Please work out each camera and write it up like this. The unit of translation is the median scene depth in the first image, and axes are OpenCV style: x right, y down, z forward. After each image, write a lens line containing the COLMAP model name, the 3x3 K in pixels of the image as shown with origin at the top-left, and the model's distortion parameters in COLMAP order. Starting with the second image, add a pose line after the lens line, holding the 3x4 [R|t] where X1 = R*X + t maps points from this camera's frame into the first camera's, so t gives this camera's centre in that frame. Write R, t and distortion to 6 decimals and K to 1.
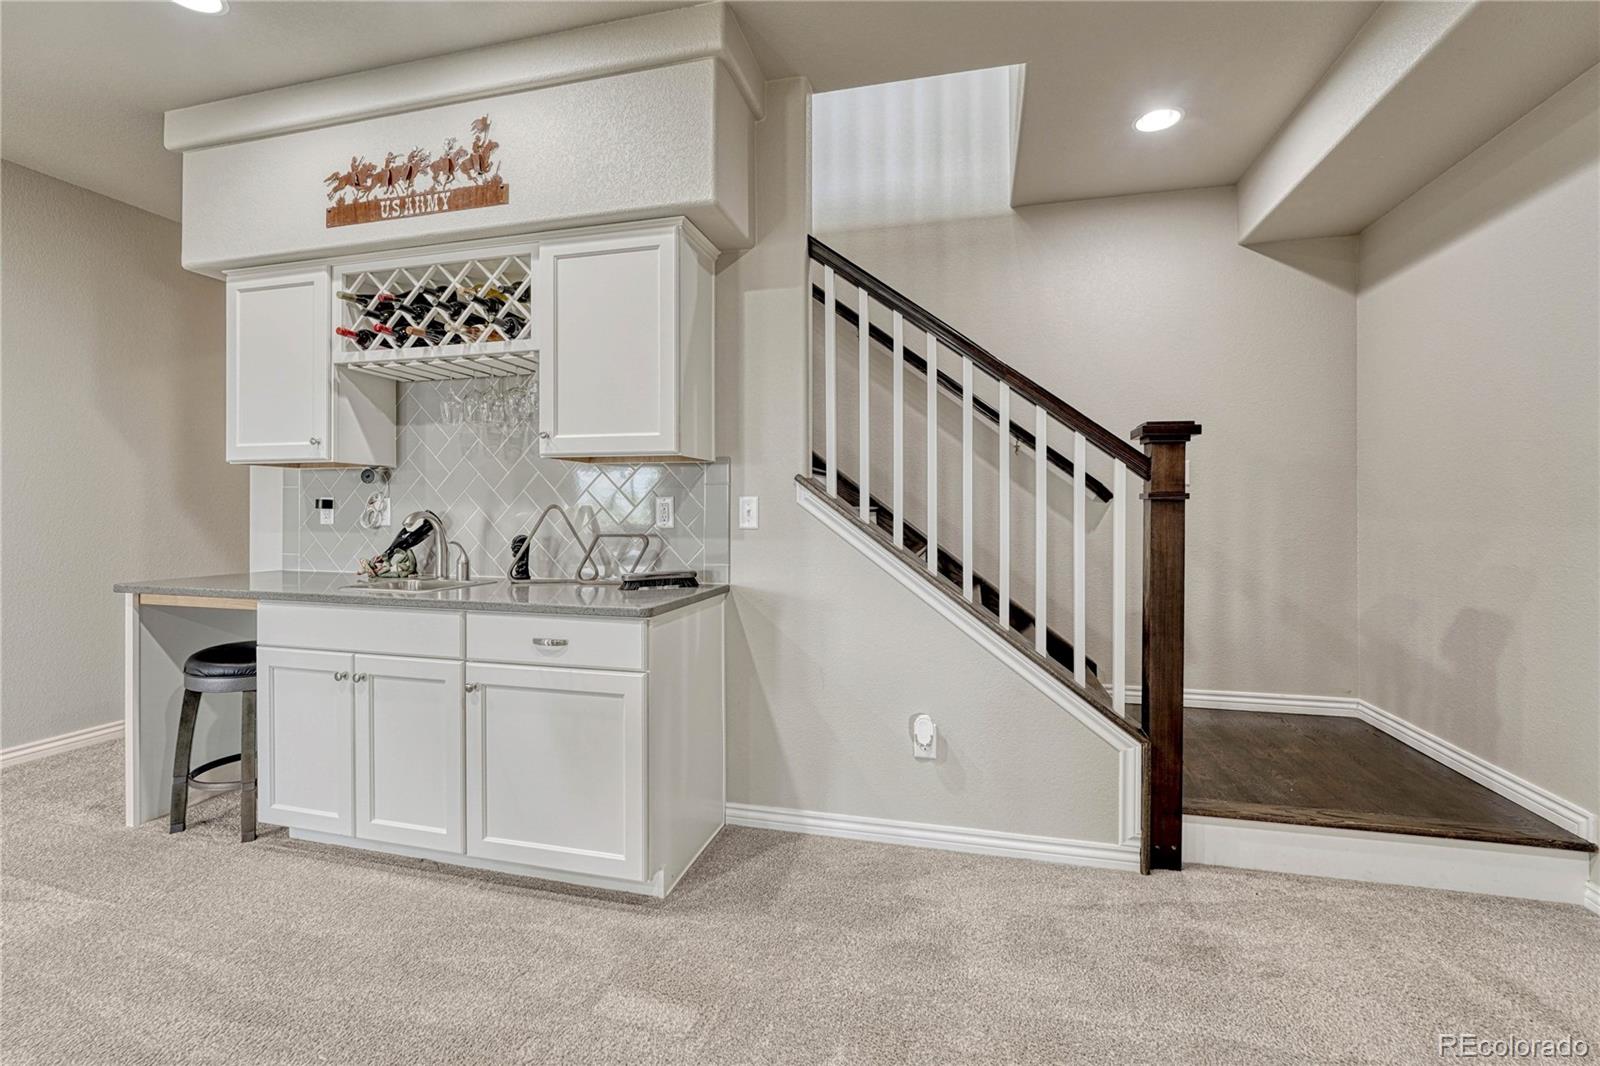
lens RADIAL K [[678.0, 0, 777.0], [0, 678.0, 512.4], [0, 0, 1]] dist [-0.010281, 0.001107]
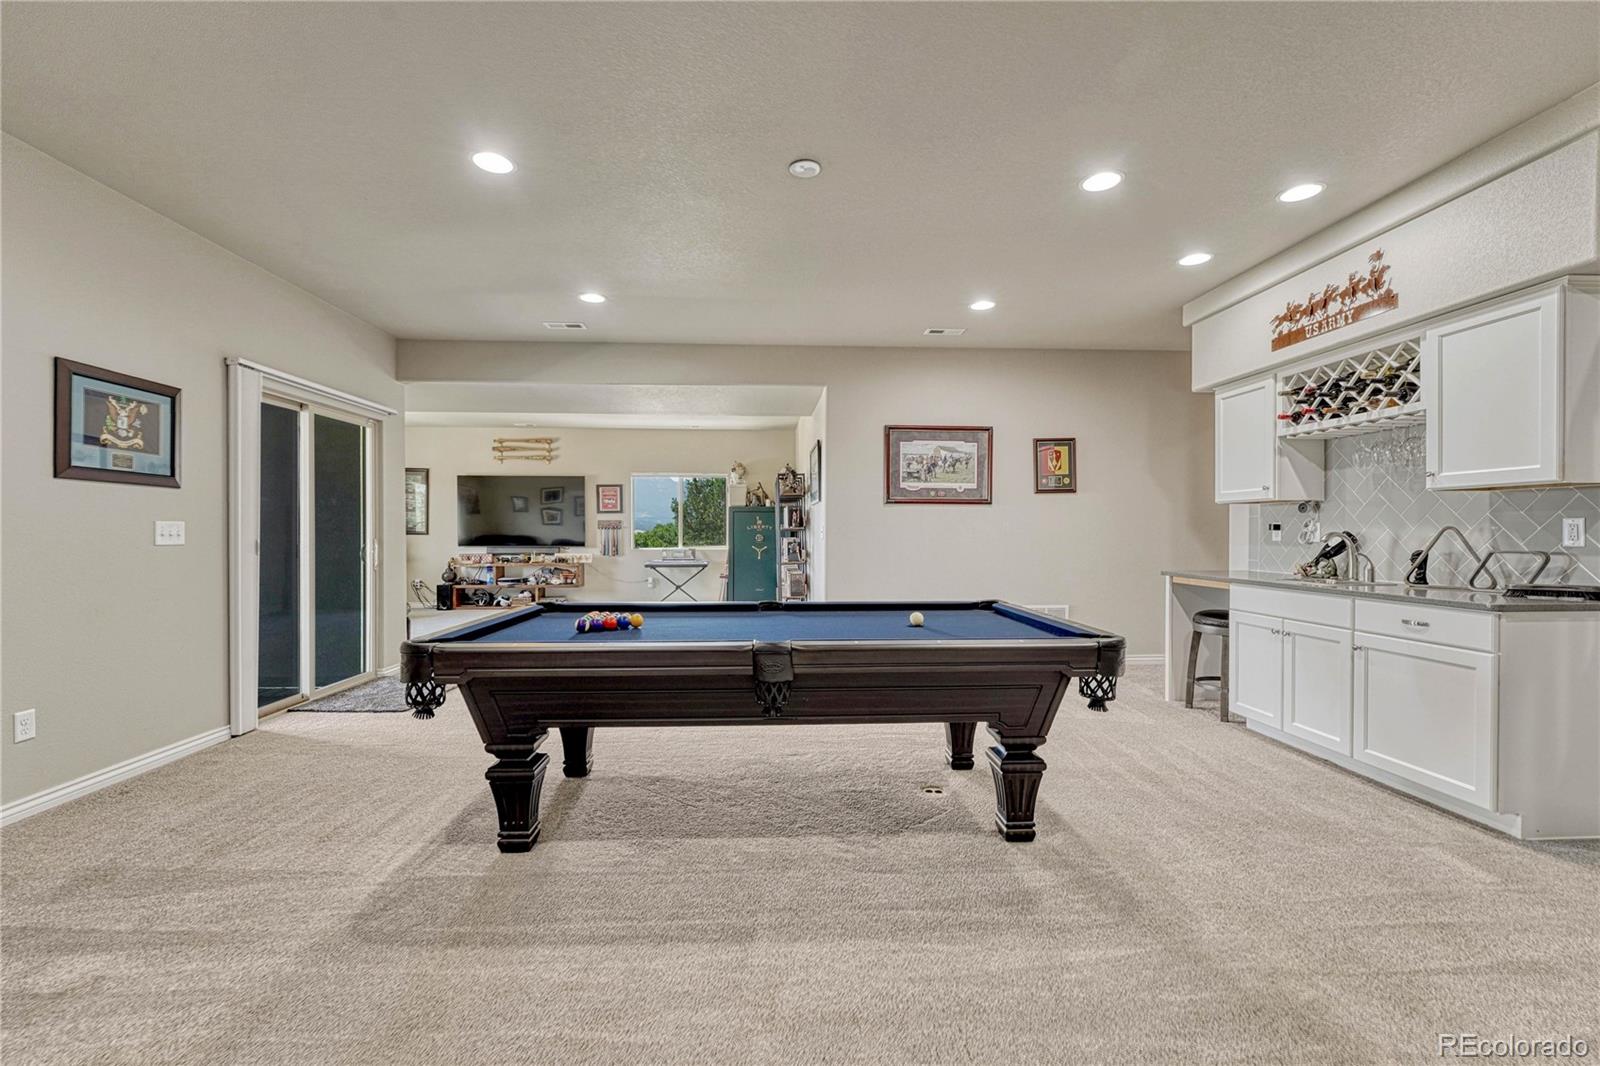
lens RADIAL K [[678.0, 0, 810.6], [0, 678.0, 538.1], [0, 0, 1]] dist [-0.010281, 0.001107]
pose [[0.329463, 0.005383, -0.944153, 0.480541], [0.000299, 0.999983, 0.005806, 0.002750], [0.944168, -0.002196, 0.329456, -0.552821]]
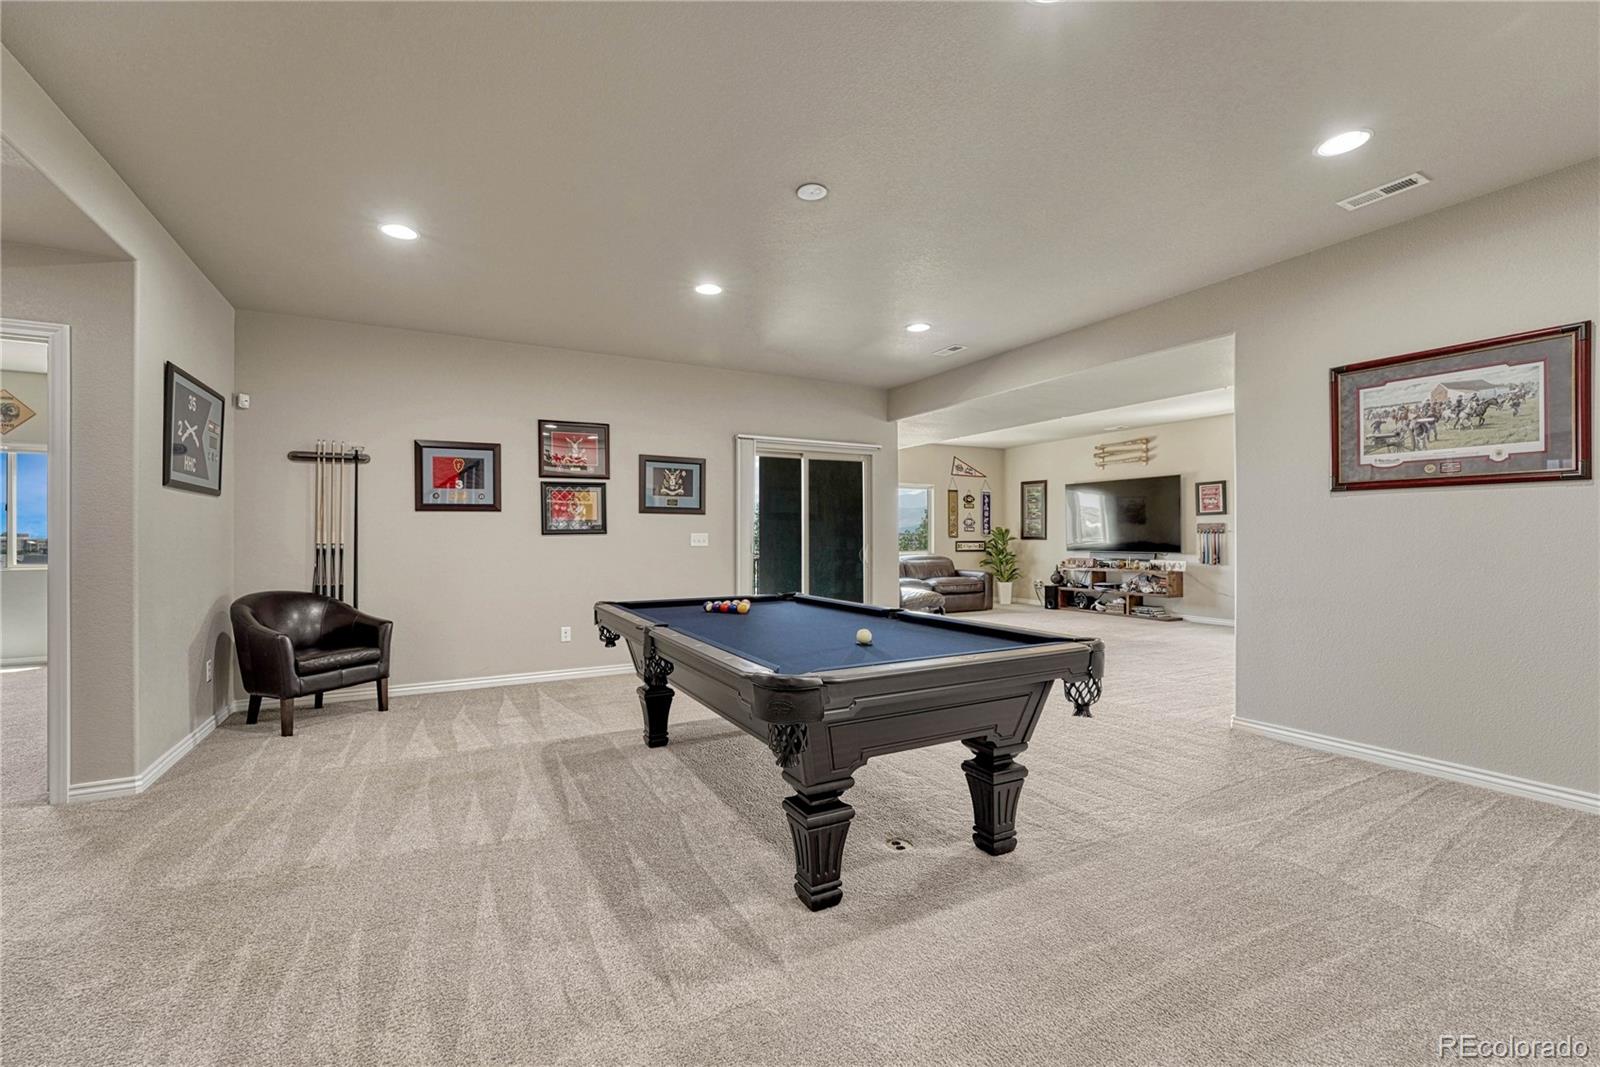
lens RADIAL K [[678.0, 0, 785.4], [0, 678.0, 539.0], [0, 0, 1]] dist [-0.010281, 0.001107]
pose [[-0.723846, 0.000778, -0.689961, 0.242217], [0.001891, 0.999998, -0.000856, -0.000244], [0.689959, -0.001924, -0.723846, 0.700106]]
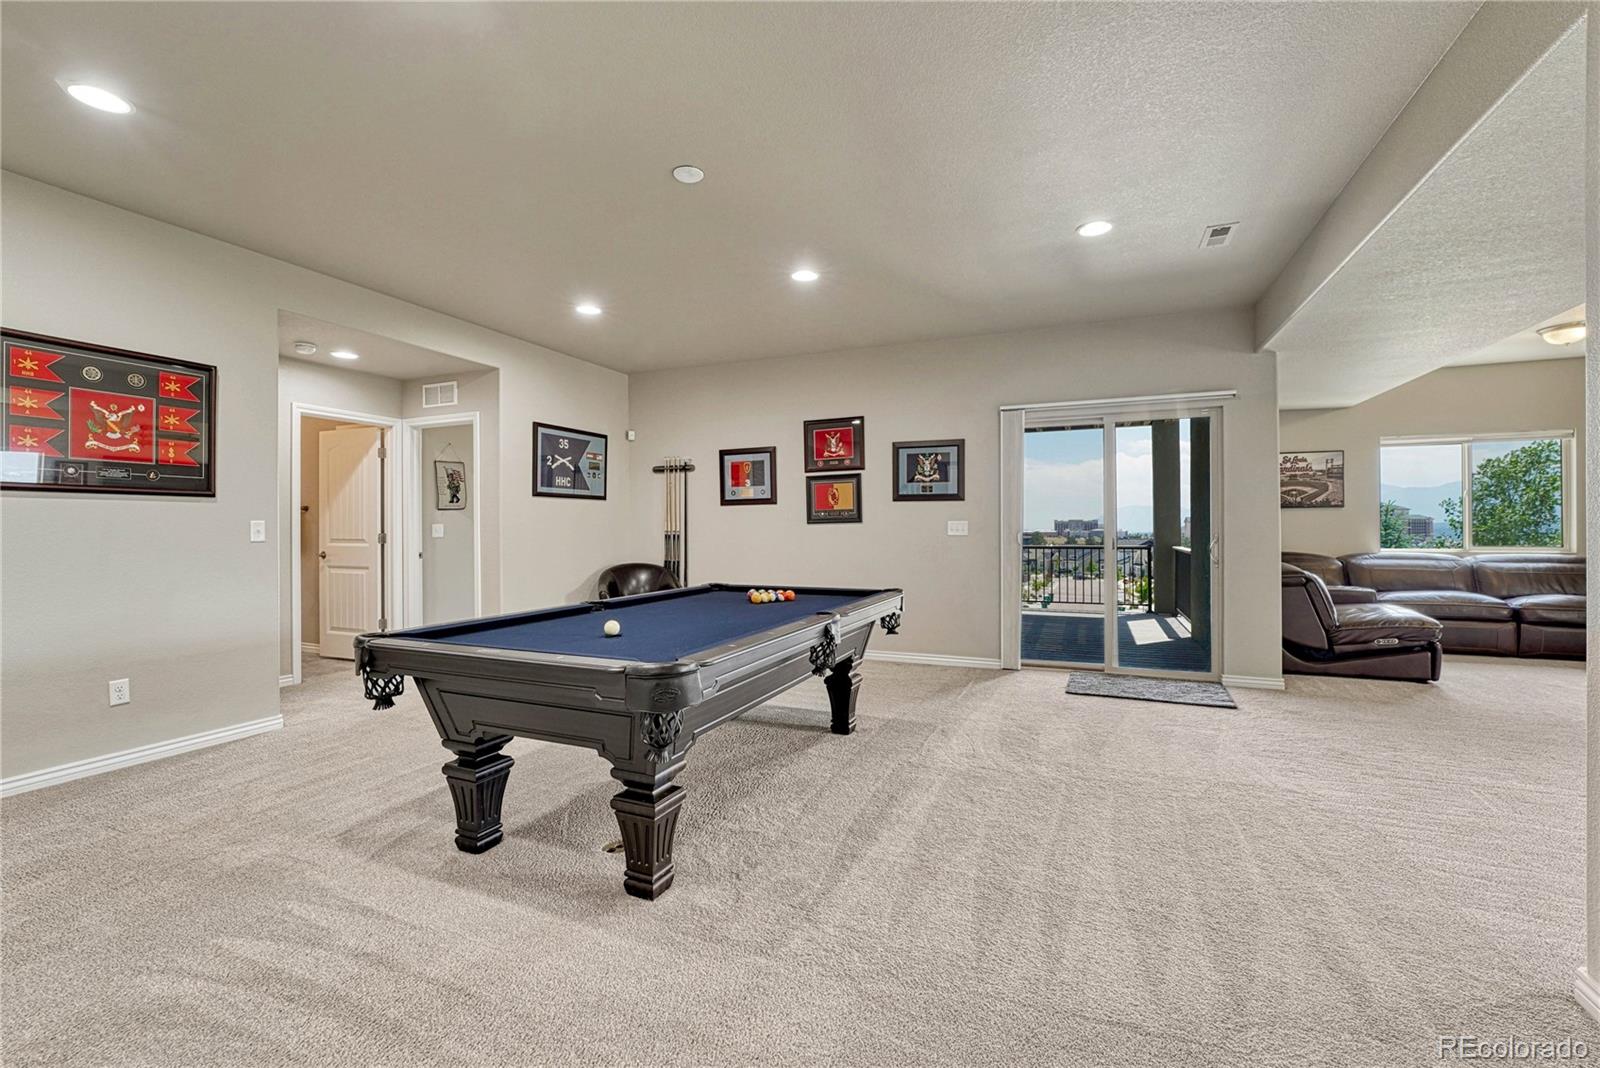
lens RADIAL K [[678.0, 0, 793.1], [0, 678.0, 533.1], [0, 0, 1]] dist [-0.010281, 0.001107]
pose [[-0.990853, -0.000168, 0.134944, -1.020193], [0.001197, 0.999949, 0.010033, -0.007318], [-0.134938, 0.010103, -0.990802, 1.030160]]
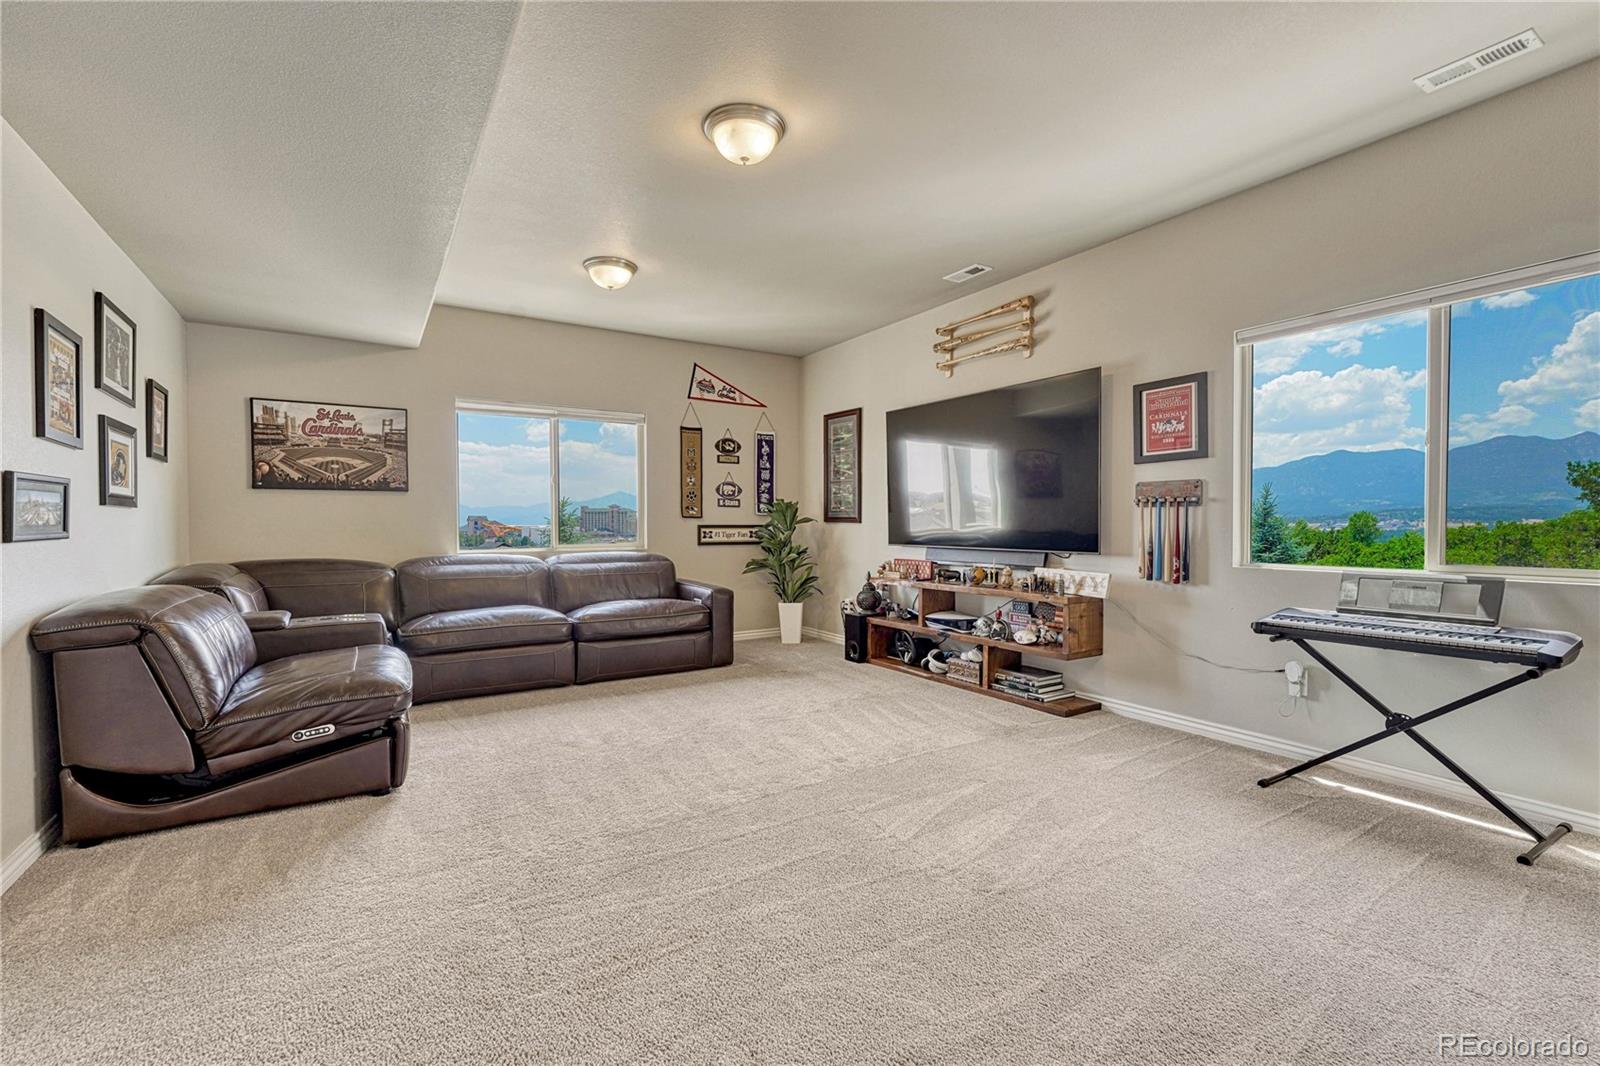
lens RADIAL K [[685.1, 0, 790.0], [0, 685.1, 539.7], [0, 0, 1]] dist [-0.004096, -0.001001]
pose [[-0.676185, 0.014774, -0.736583, -2.240424], [-0.000916, 0.999781, 0.020895, 0.013504], [0.736731, 0.014803, -0.676024, 0.057702]]
